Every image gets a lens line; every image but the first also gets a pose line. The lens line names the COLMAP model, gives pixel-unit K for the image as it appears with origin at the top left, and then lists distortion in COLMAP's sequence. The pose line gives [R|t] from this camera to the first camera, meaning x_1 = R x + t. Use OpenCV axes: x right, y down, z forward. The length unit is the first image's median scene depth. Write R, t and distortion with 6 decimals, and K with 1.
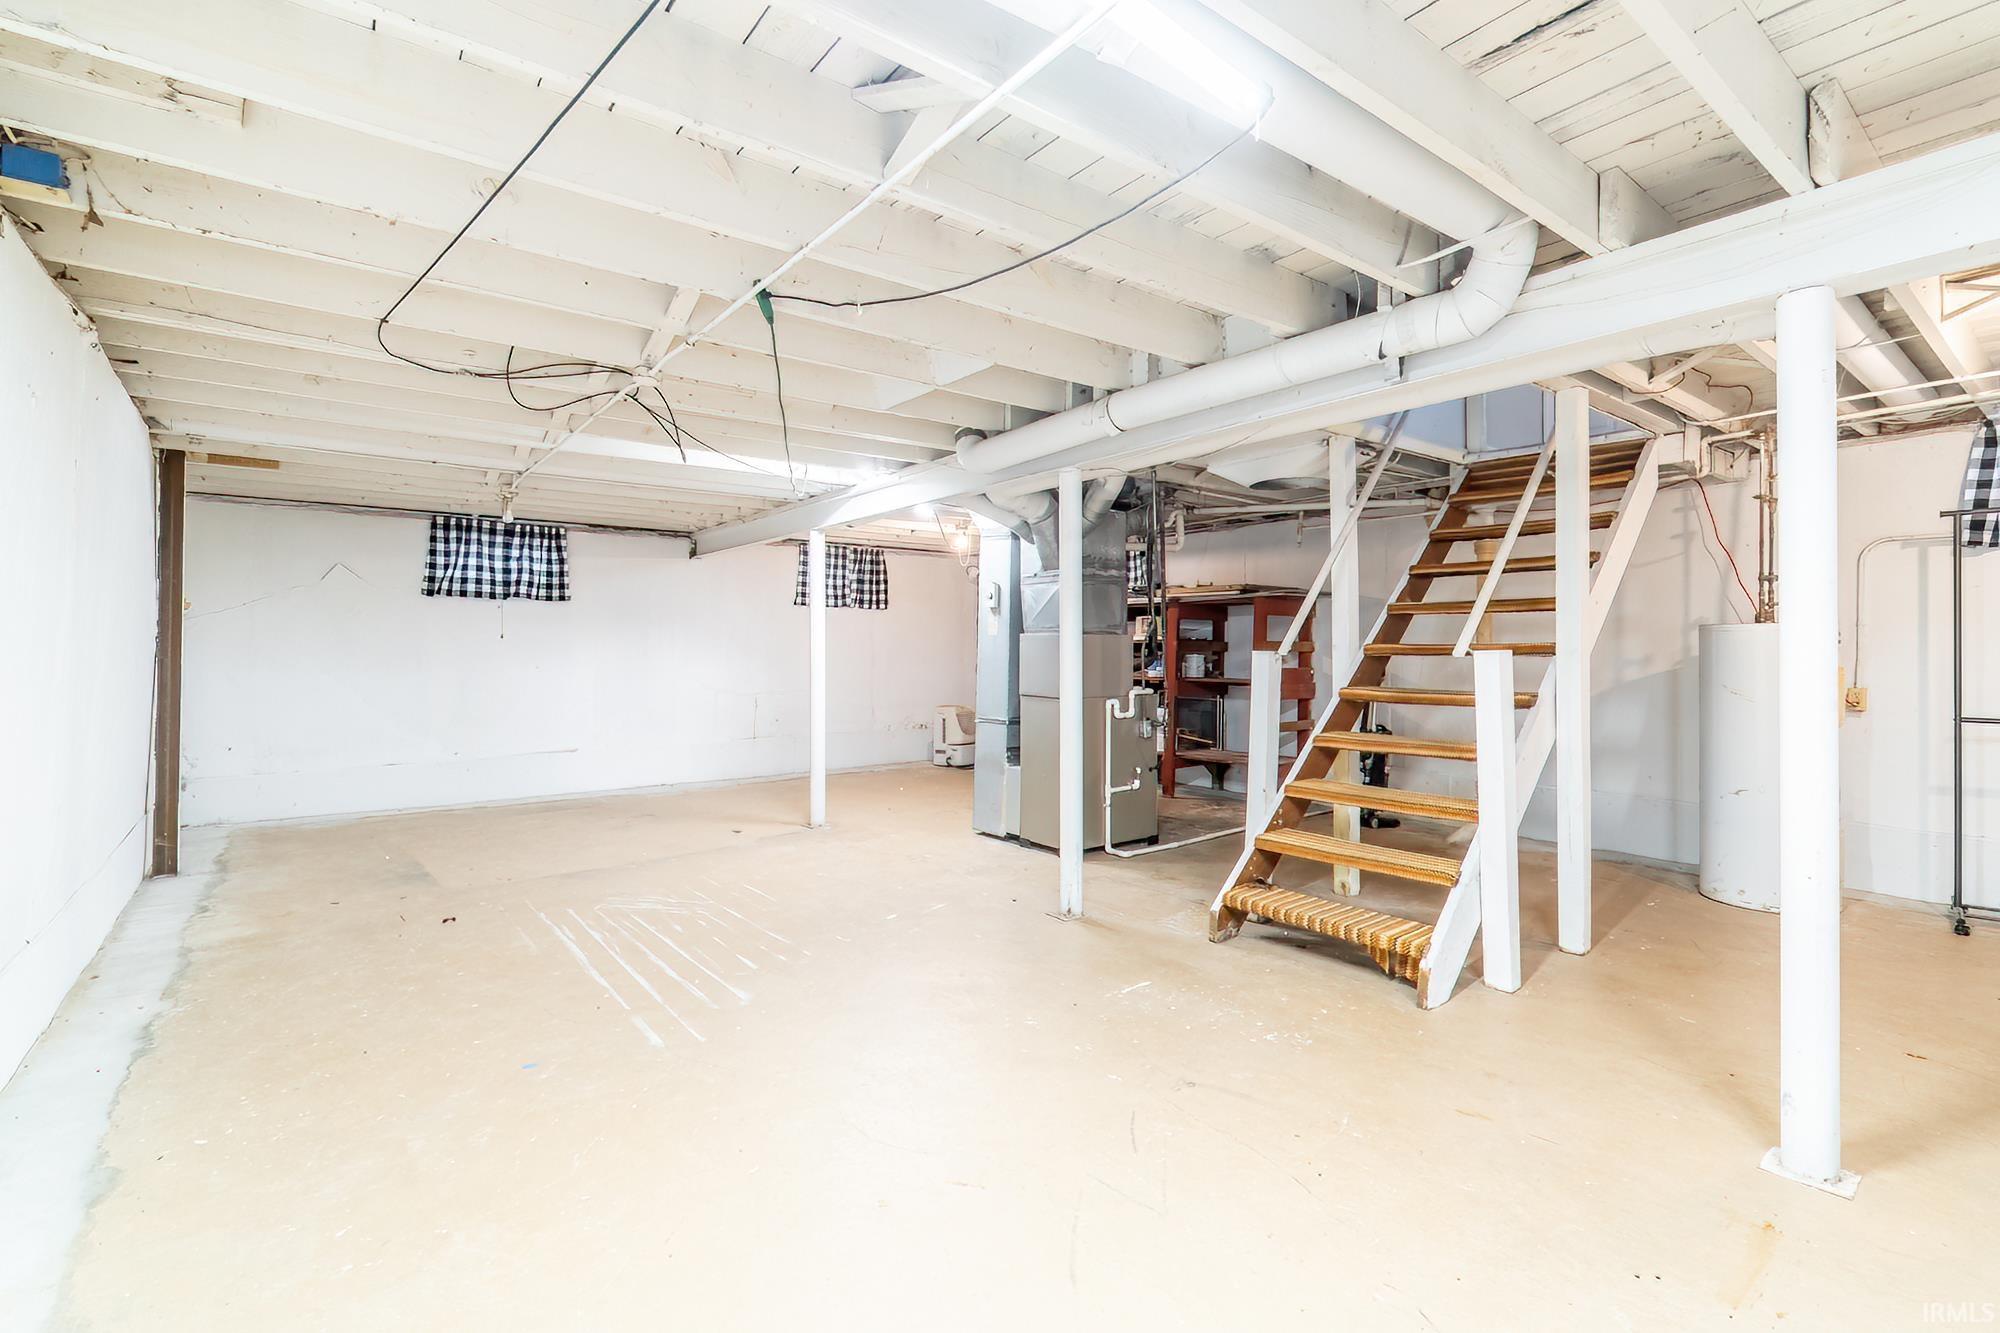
lens RADIAL K [[869.6, 0, 1004.5], [0, 869.6, 665.0], [0, 0, 1]] dist [-0.001631, 0.000174]
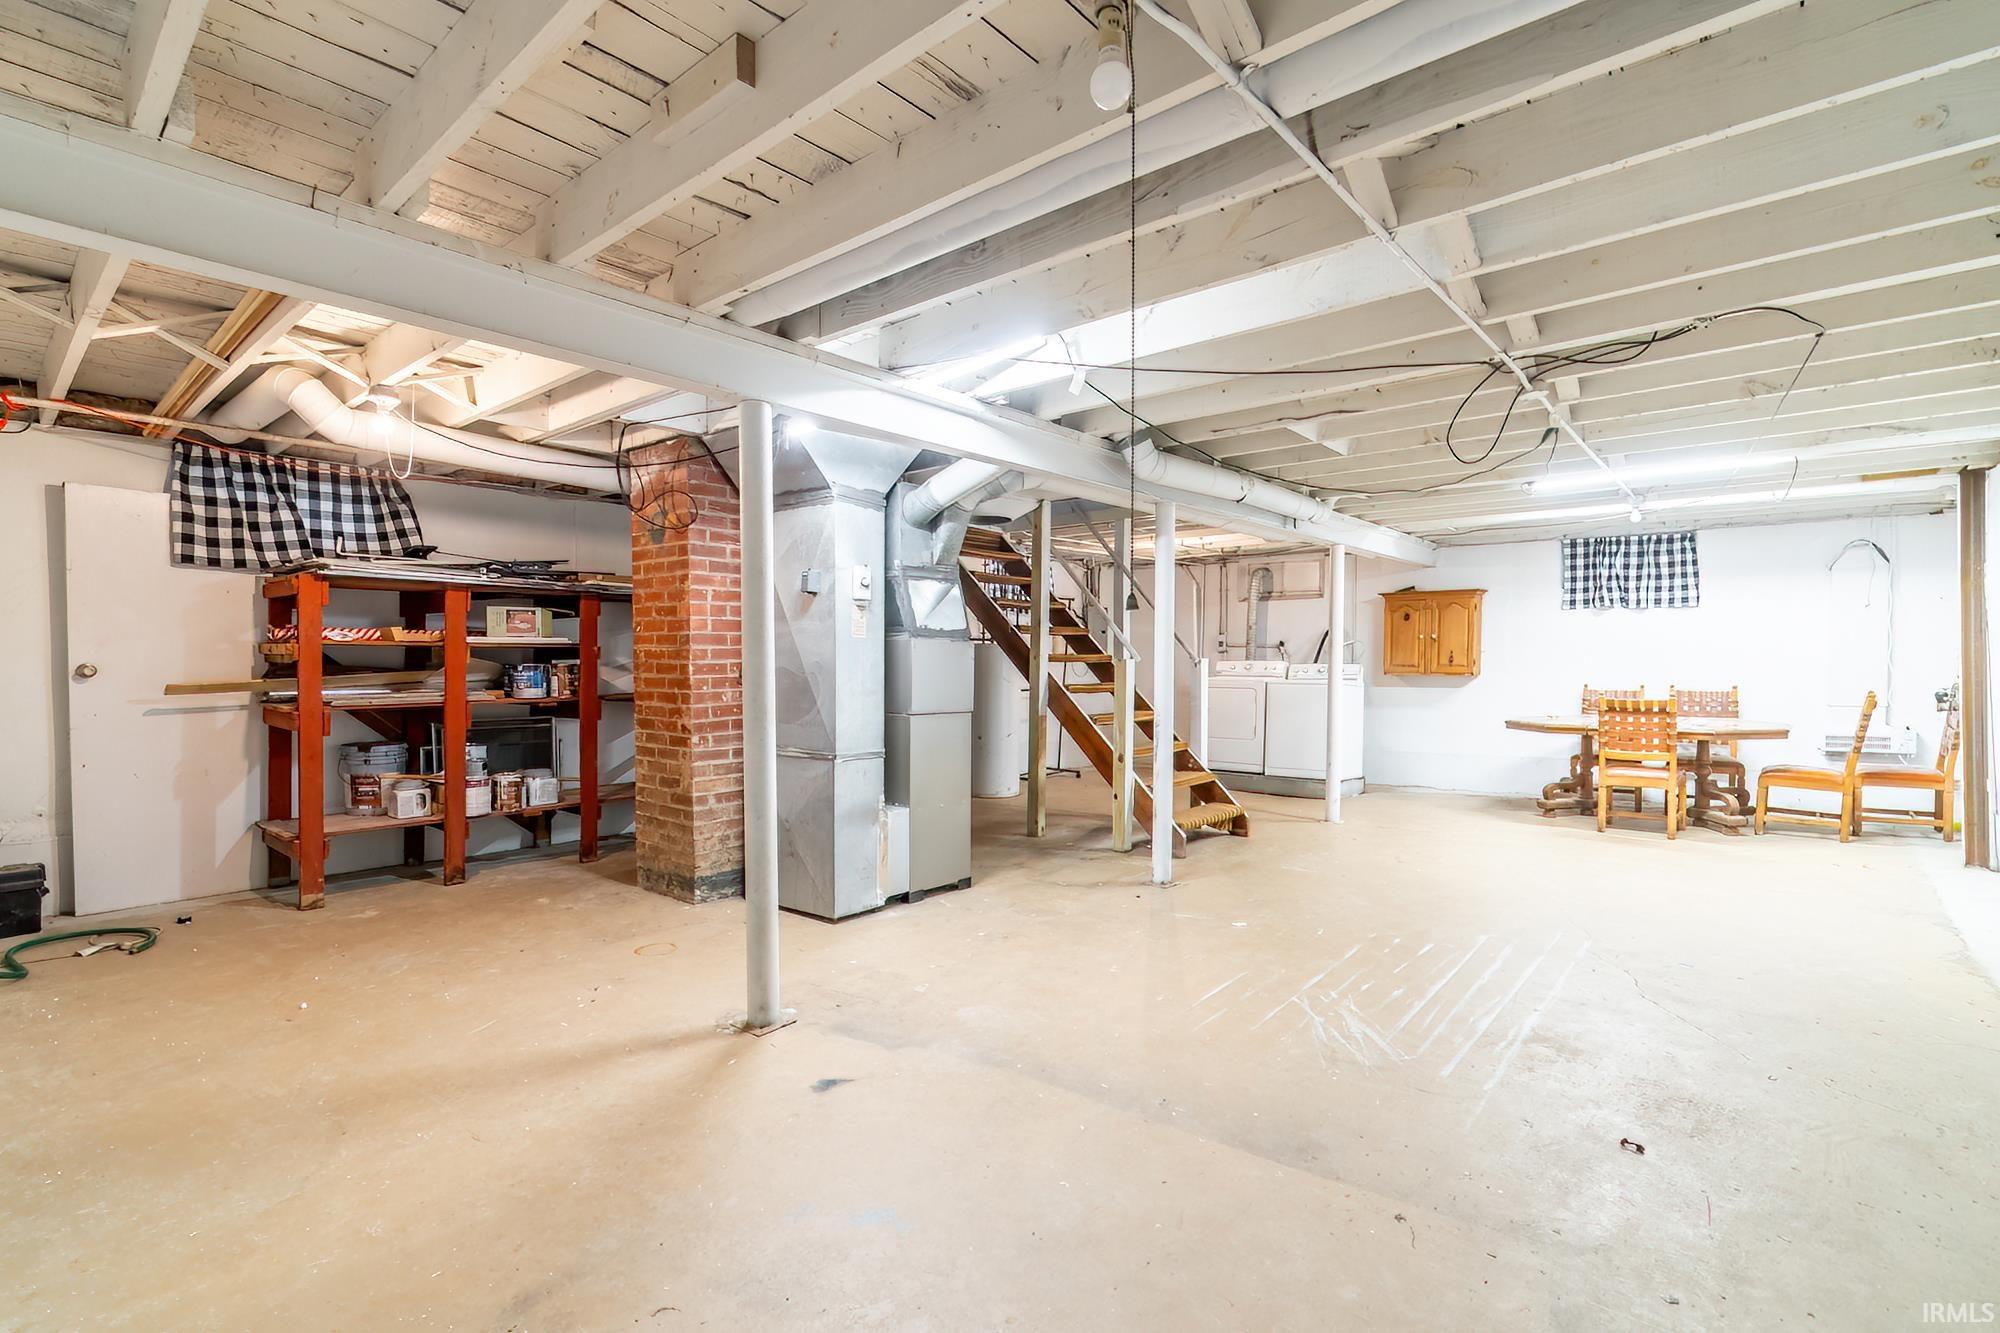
lens RADIAL K [[869.6, 0, 1004.5], [0, 869.6, 665.0], [0, 0, 1]] dist [-0.001631, 0.000174]
pose [[-0.172871, -0.006744, 0.984921, -0.782800], [0.007963, 0.999934, 0.008245, -0.017899], [-0.984912, 0.009268, -0.172806, 1.043640]]
